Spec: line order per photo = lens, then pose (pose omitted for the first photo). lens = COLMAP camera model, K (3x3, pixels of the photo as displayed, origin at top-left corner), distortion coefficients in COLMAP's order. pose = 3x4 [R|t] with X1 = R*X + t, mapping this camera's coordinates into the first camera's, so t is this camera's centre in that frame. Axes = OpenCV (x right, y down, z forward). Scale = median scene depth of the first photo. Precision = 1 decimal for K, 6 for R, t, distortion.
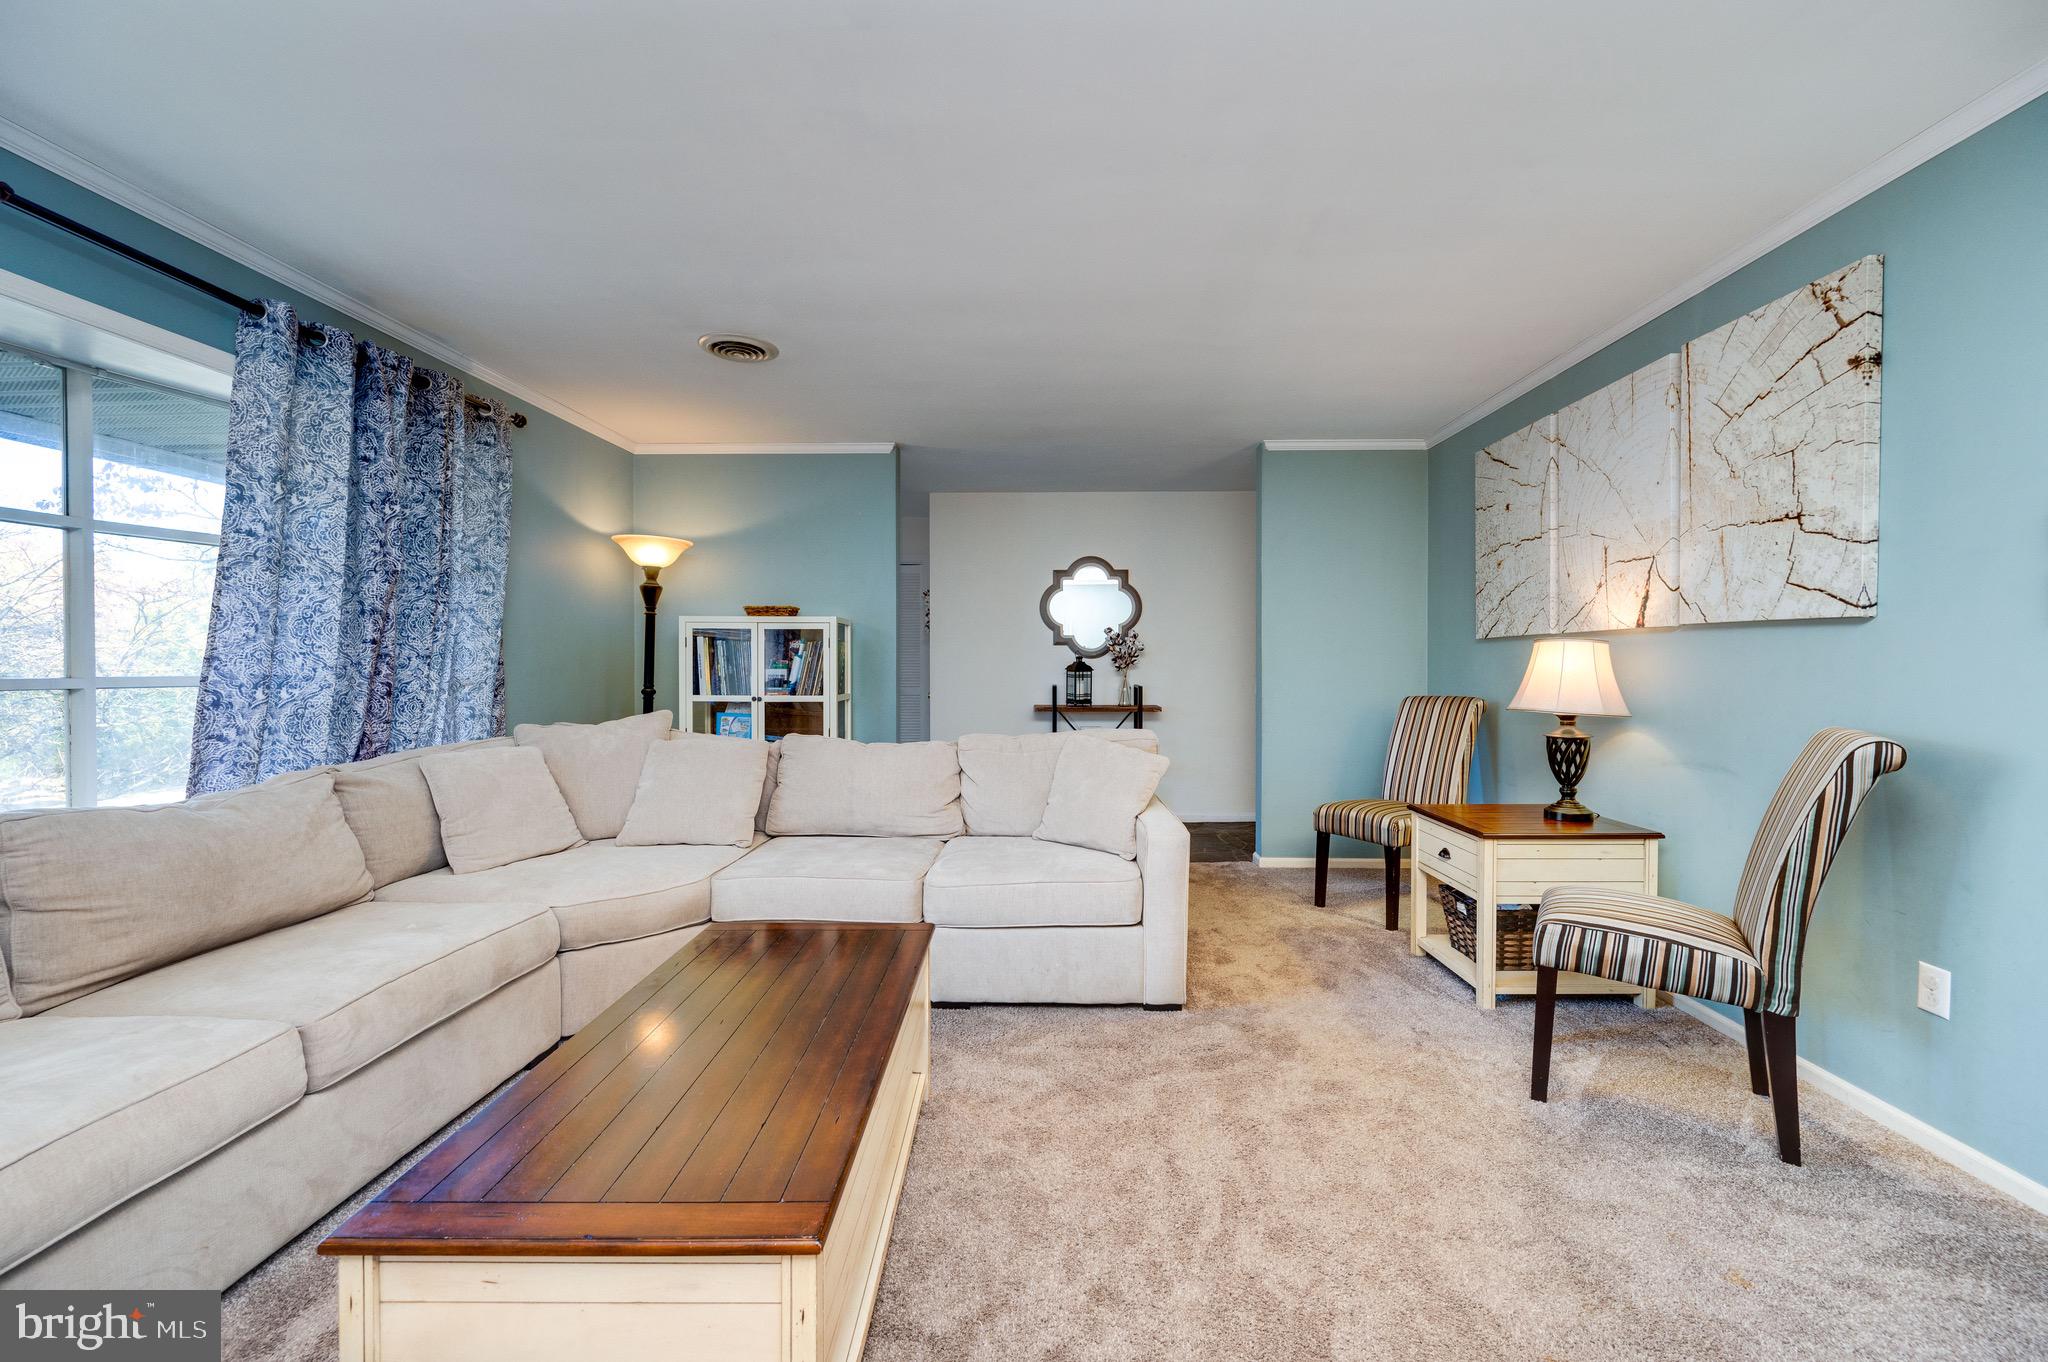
lens RADIAL K [[801.6, 0, 1054.7], [0, 801.6, 673.0], [0, 0, 1]] dist [-0.000410, -0.000067]
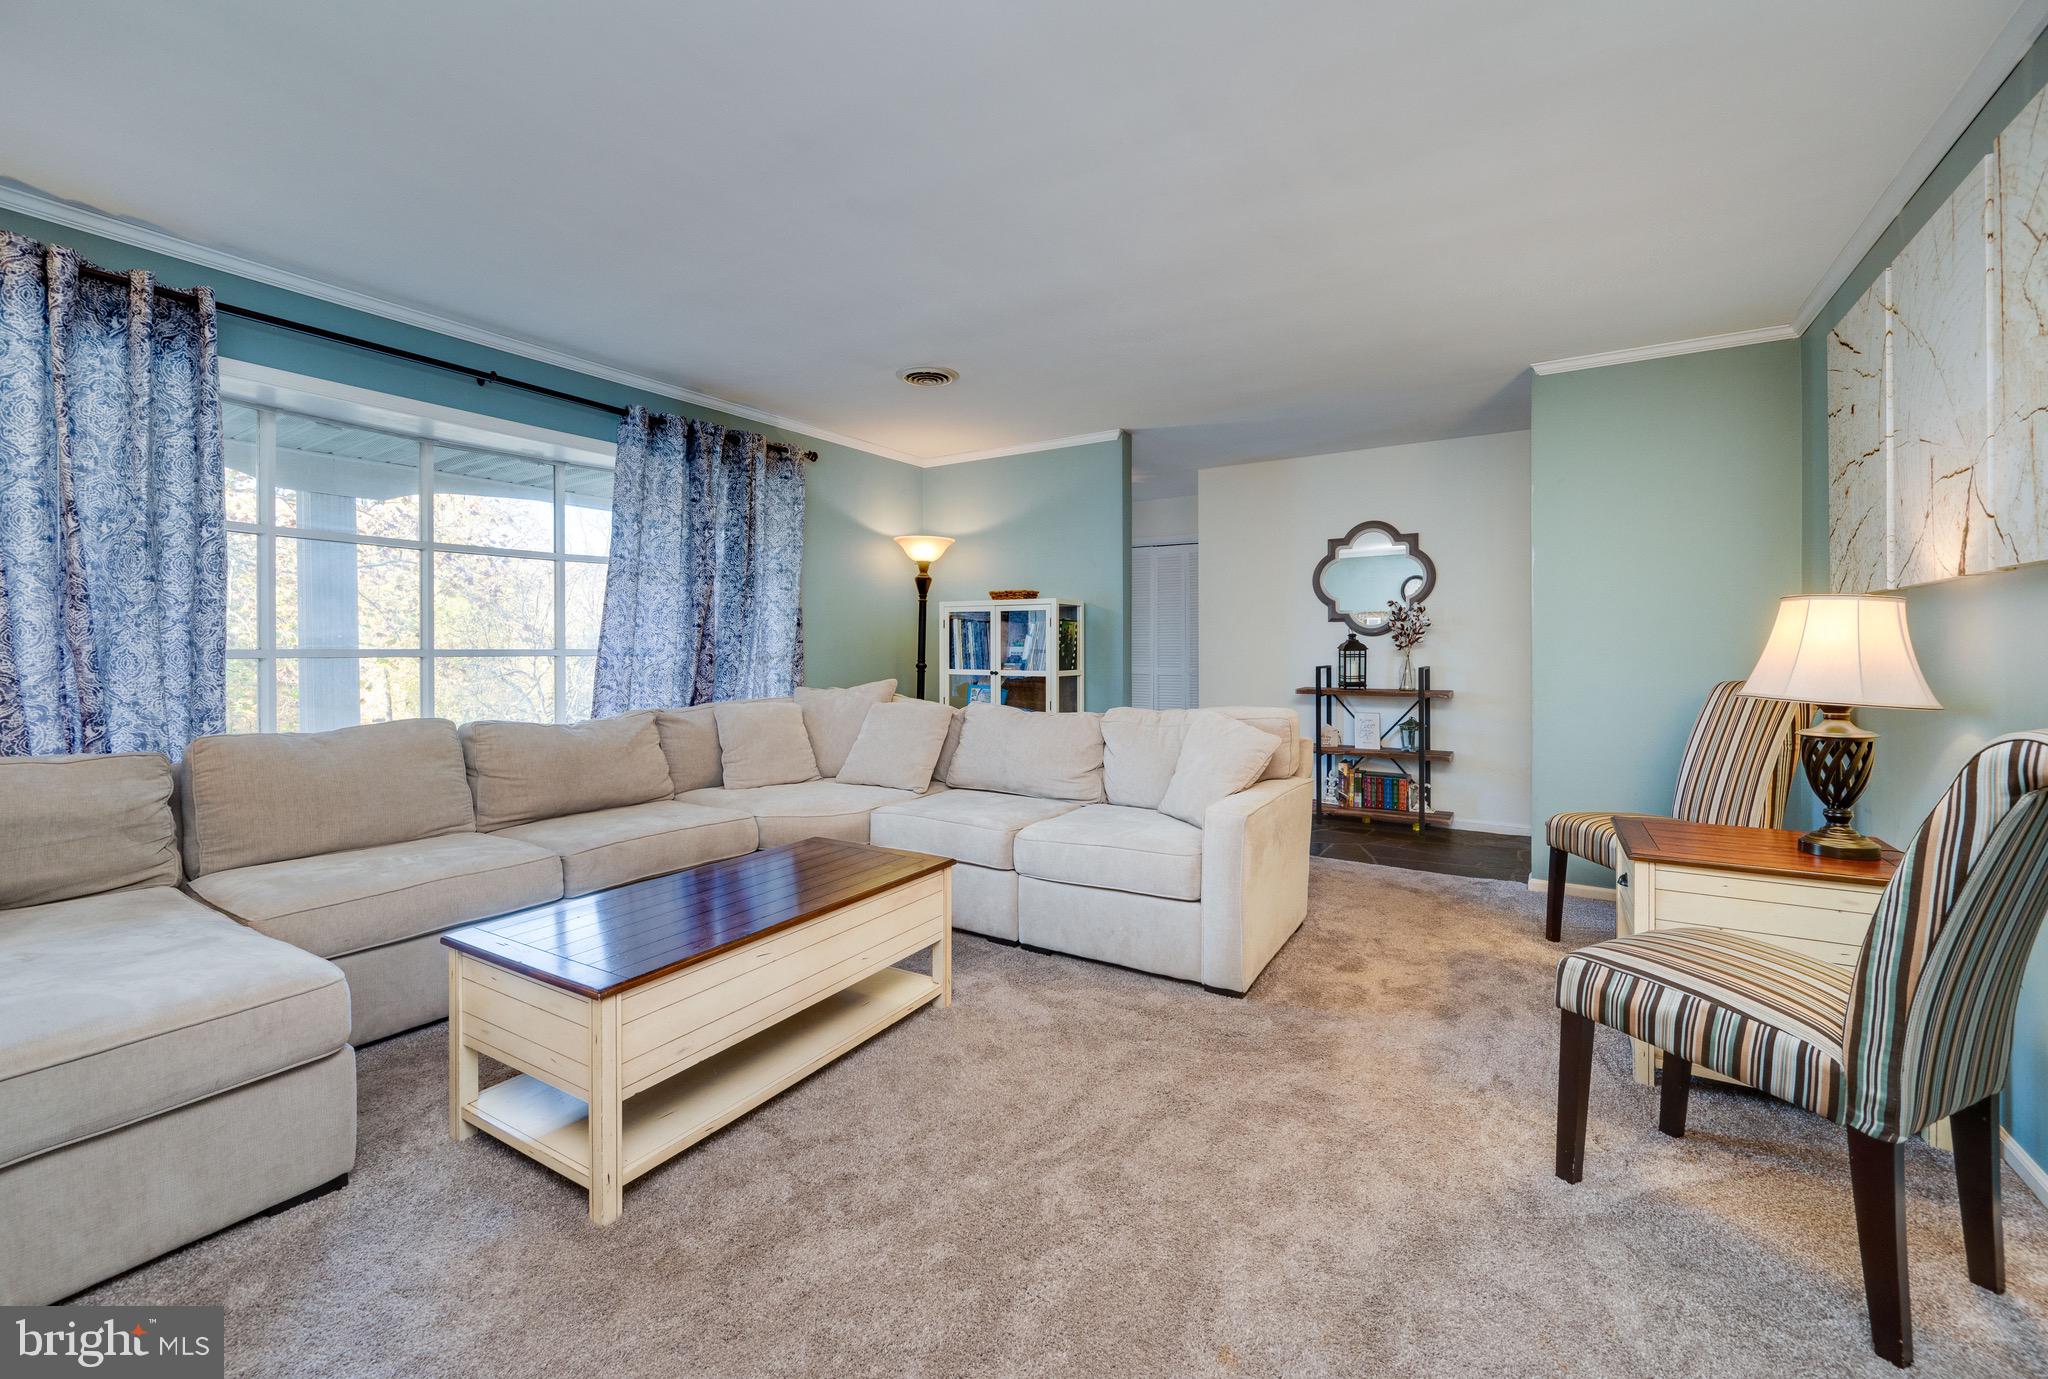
lens RADIAL K [[843.8, 0, 1021.4], [0, 843.8, 654.1], [0, 0, 1]] dist [-0.000881, -0.000375]
pose [[0.853291, 0.002305, -0.521430, 0.412637], [-0.004841, 0.999982, -0.003502, 0.013753], [0.521413, 0.005513, 0.853287, 0.003628]]
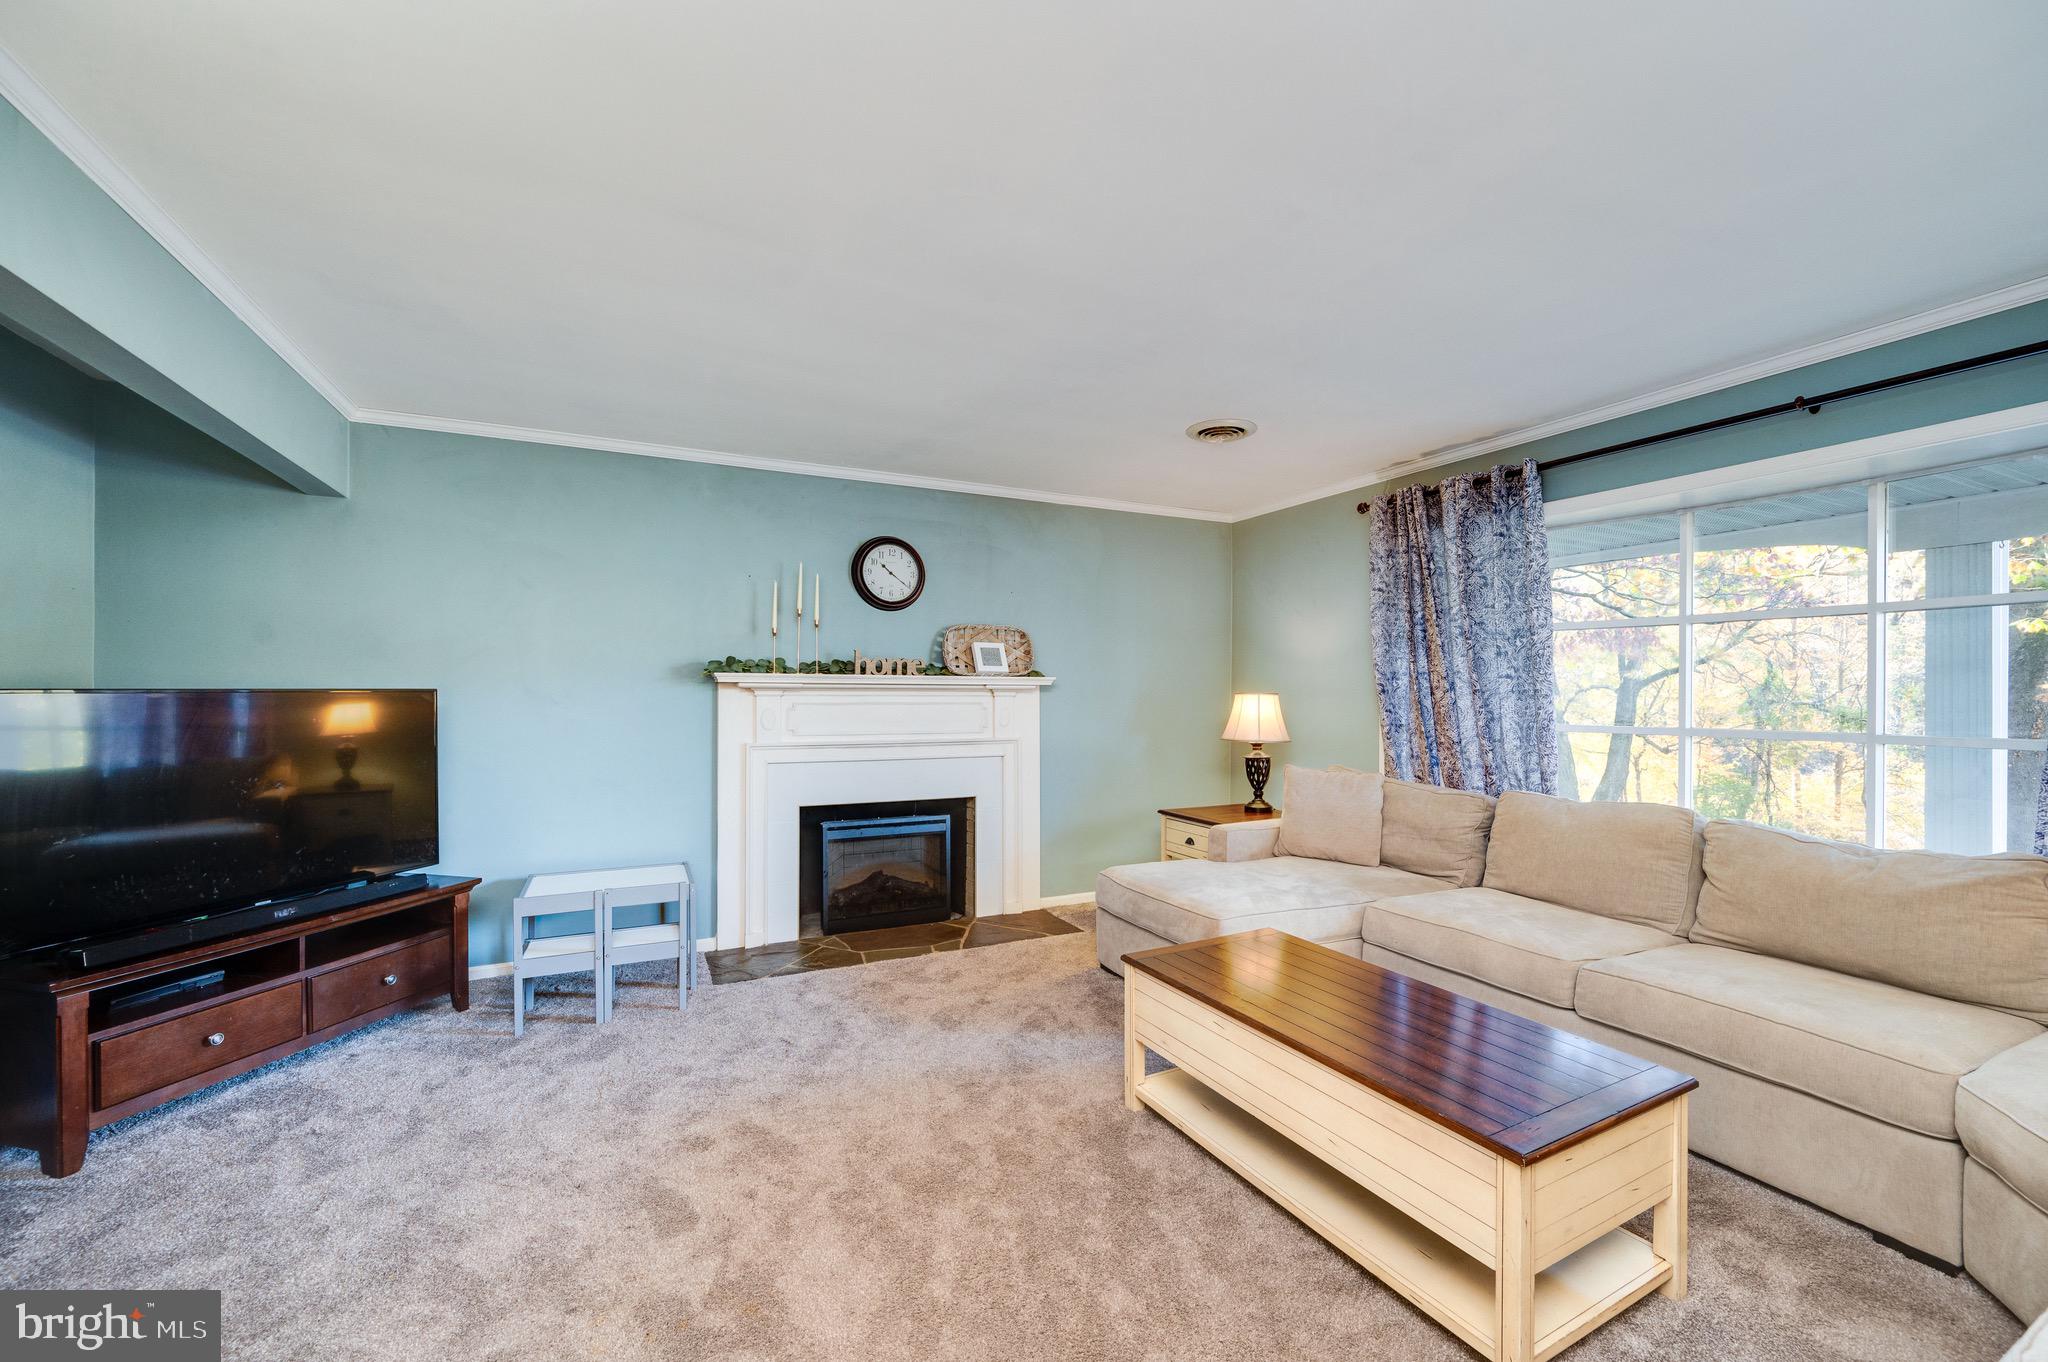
lens RADIAL K [[814.5, 0, 1039.3], [0, 814.5, 685.1], [0, 0, 1]] dist [-0.002176, -0.000418]
pose [[-0.886994, -0.005601, -0.461747, 0.363958], [-0.008179, 0.999960, 0.003583, -0.047579], [0.461708, 0.006955, -0.887005, 1.009629]]
